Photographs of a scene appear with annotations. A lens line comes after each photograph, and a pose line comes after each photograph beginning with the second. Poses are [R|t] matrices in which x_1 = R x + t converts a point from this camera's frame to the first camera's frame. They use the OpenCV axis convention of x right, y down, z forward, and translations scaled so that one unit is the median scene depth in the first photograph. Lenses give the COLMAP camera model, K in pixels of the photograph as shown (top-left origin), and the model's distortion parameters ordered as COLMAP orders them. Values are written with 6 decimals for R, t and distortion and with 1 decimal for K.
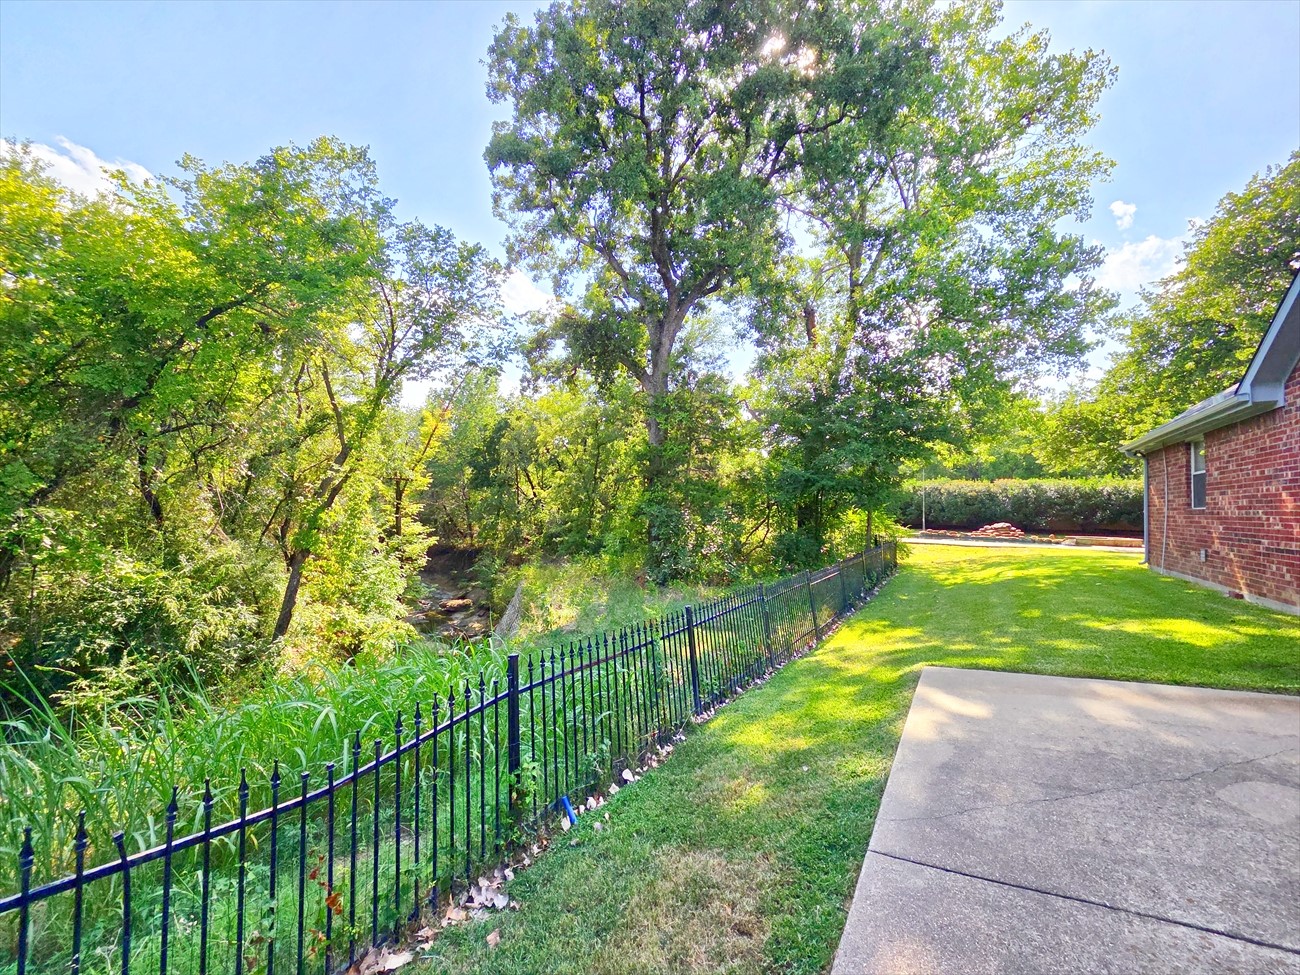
lens RADIAL K [[532.9, 0, 644.0], [0, 532.9, 490.2], [0, 0, 1]] dist [-0.000493, -0.000525]
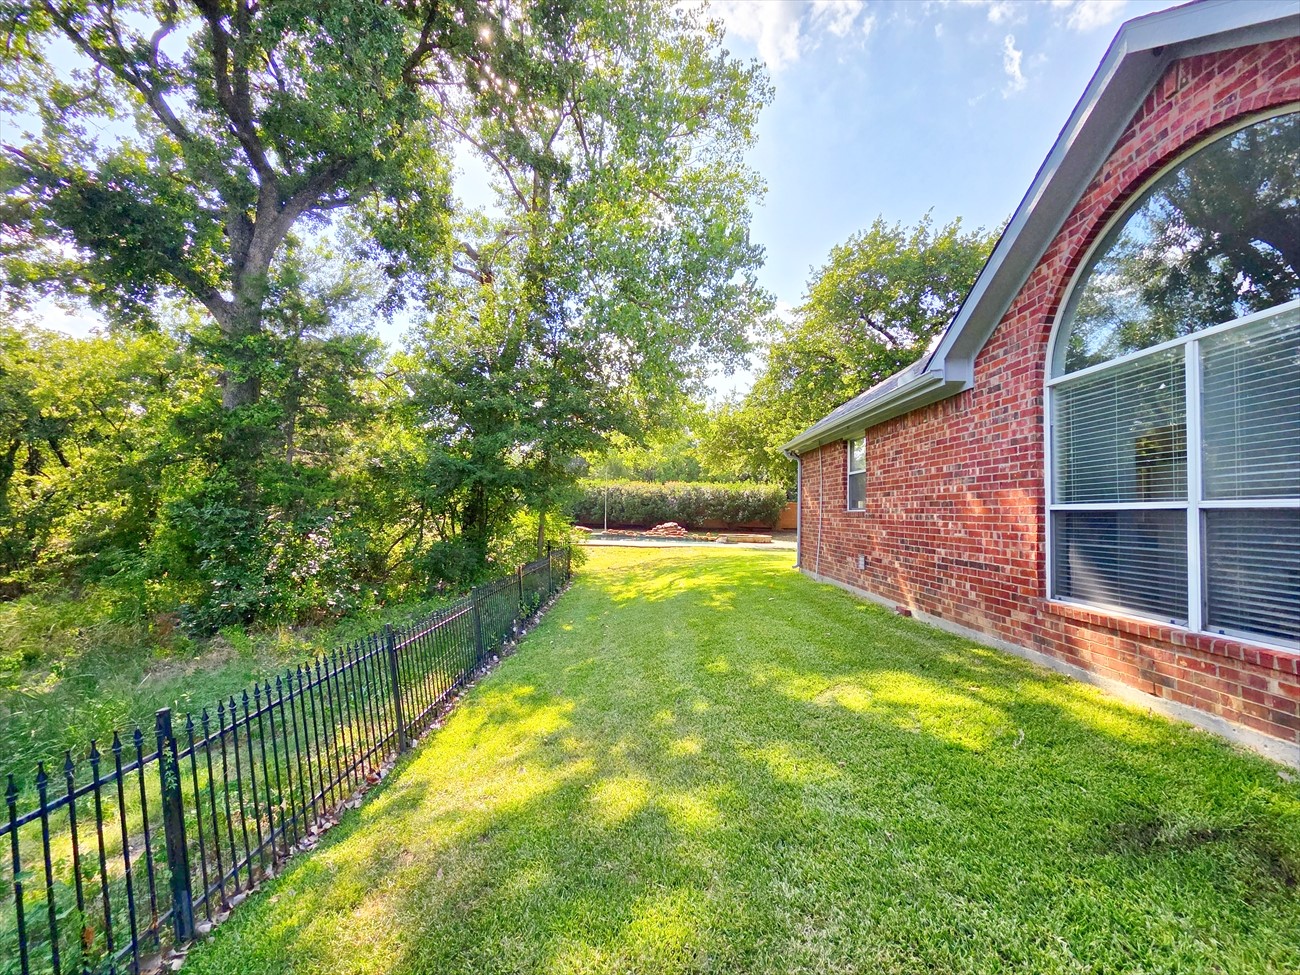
lens RADIAL K [[532.9, 0, 644.0], [0, 532.9, 490.2], [0, 0, 1]] dist [-0.000493, -0.000525]
pose [[0.854473, 0.020387, 0.519096, 0.144636], [-0.021034, 0.999768, -0.004641, 0.006098], [-0.519070, -0.006953, 0.854703, 0.234890]]
